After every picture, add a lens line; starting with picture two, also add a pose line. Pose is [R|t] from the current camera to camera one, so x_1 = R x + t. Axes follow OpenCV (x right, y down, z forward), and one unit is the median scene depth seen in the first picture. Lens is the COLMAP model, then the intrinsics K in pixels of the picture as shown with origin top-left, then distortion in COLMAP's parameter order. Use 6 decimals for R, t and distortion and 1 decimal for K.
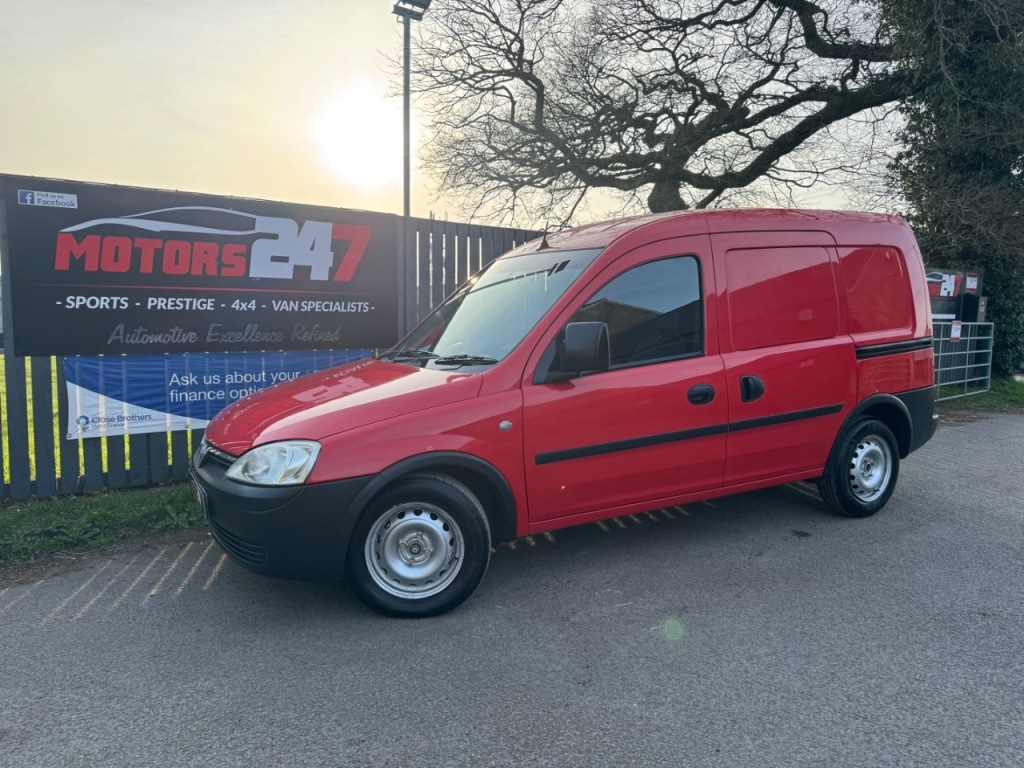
lens RADIAL K [[724.4, 0, 517.9], [0, 724.4, 381.9], [0, 0, 1]] dist [0.041289, -0.048255]
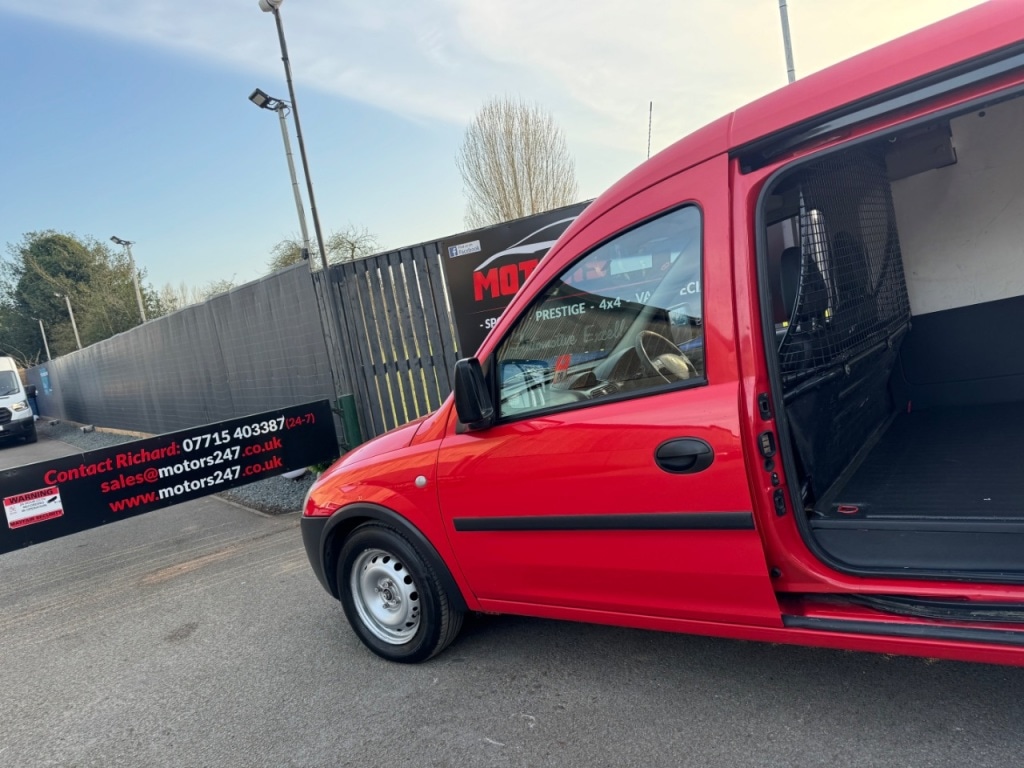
lens RADIAL K [[724.4, 0, 515.5], [0, 724.4, 383.3], [0, 0, 1]] dist [0.041289, -0.048255]
pose [[0.397759, 0.009837, -0.917437, 0.545180], [0.089211, 0.994790, 0.049344, -0.060206], [0.913142, -0.101473, 0.394809, 0.500343]]
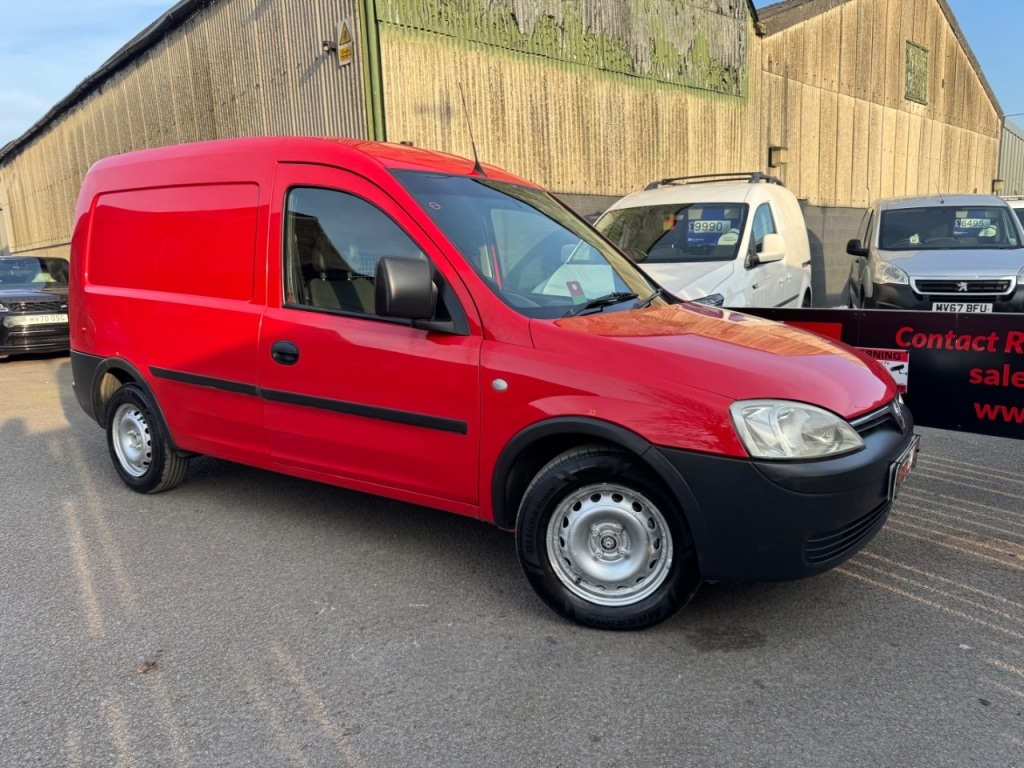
lens RADIAL K [[724.4, 0, 514.5], [0, 724.4, 384.3], [0, 0, 1]] dist [0.041289, -0.048255]
pose [[-0.919086, 0.083700, -0.385064, -0.045526], [-0.011724, 0.970941, 0.239033, -0.055980], [0.393882, 0.224206, -0.891397, 0.792746]]
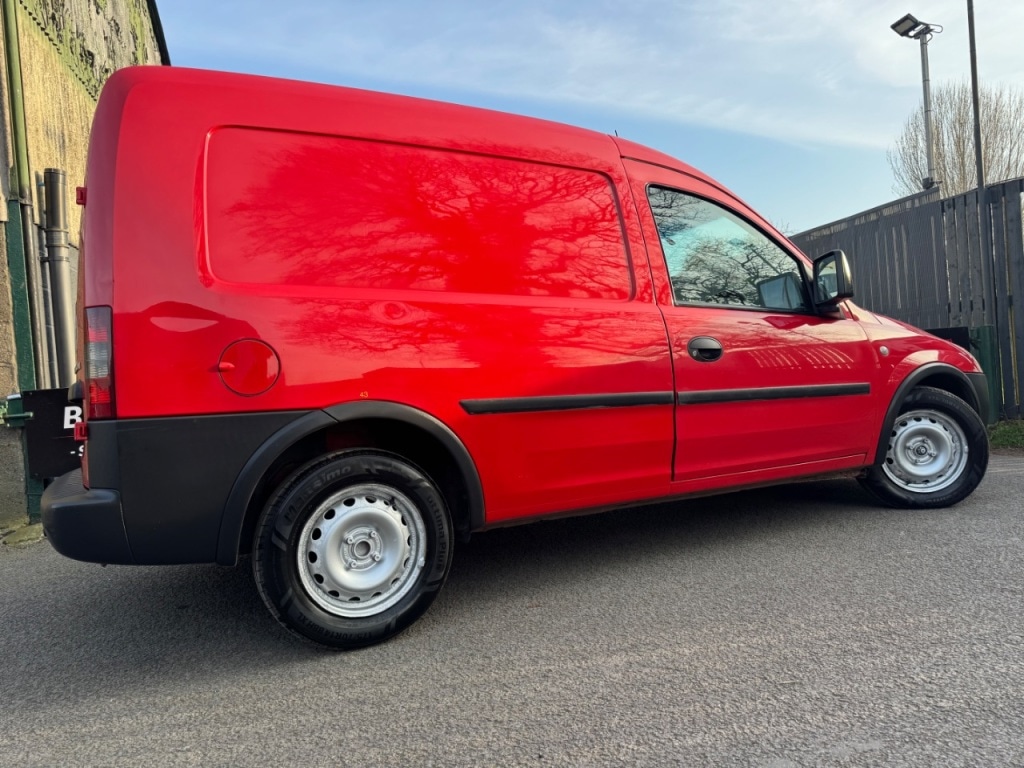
lens RADIAL K [[724.4, 0, 507.3], [0, 724.4, 378.6], [0, 0, 1]] dist [0.041289, -0.048255]
pose [[-0.079038, 0.007269, -0.996845, 0.507047], [-0.013150, 0.999879, 0.008334, 0.094328], [0.996785, 0.013768, -0.078933, 0.016461]]
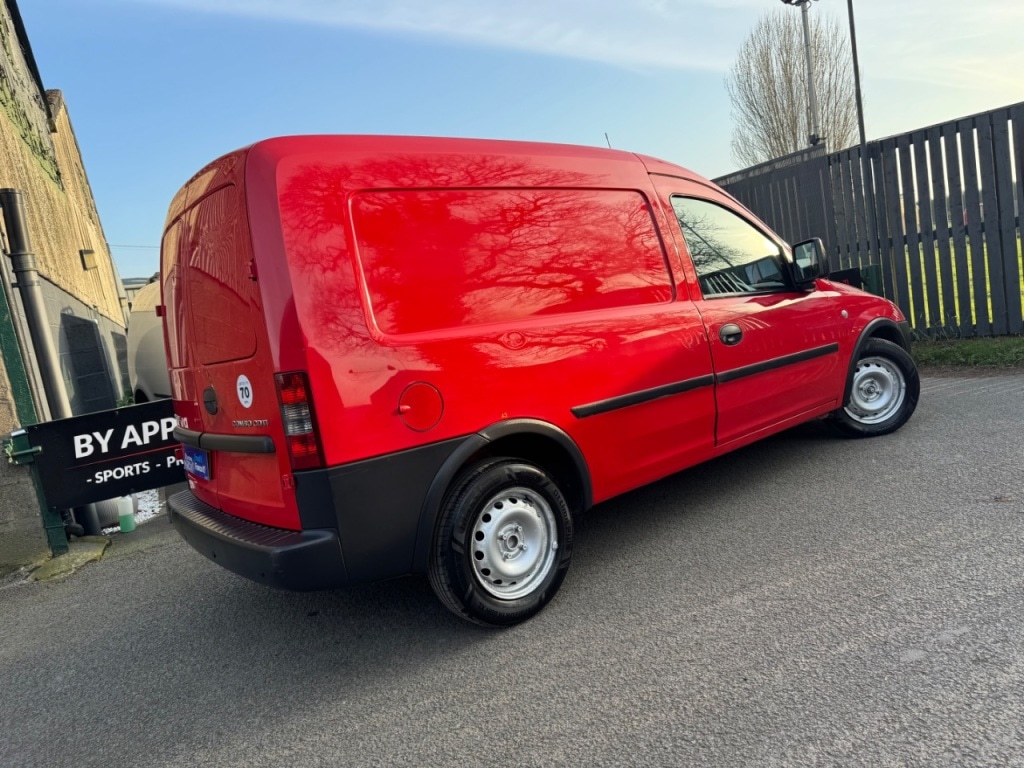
lens RADIAL K [[726.7, 0, 511.2], [0, 726.7, 382.7], [0, 0, 1]] dist [0.043037, -0.050048]
pose [[0.113549, 0.091776, -0.989284, 0.590541], [0.080169, 0.991631, 0.101196, 0.029818], [0.990293, -0.090800, 0.105241, -0.164869]]
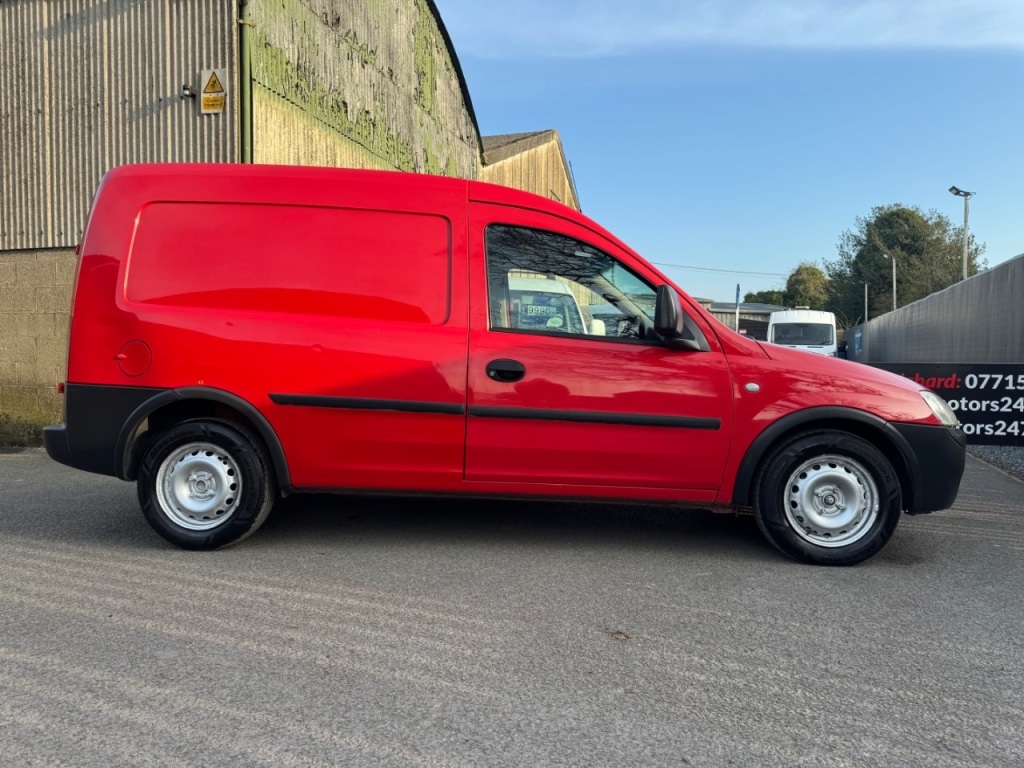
lens RADIAL K [[724.4, 0, 513.0], [0, 724.4, 380.2], [0, 0, 1]] dist [0.041289, -0.048255]
pose [[-0.570258, 0.004467, -0.821454, 0.448840], [-0.085783, 0.994194, 0.064958, 0.037036], [0.816975, 0.107510, -0.566563, 0.526617]]
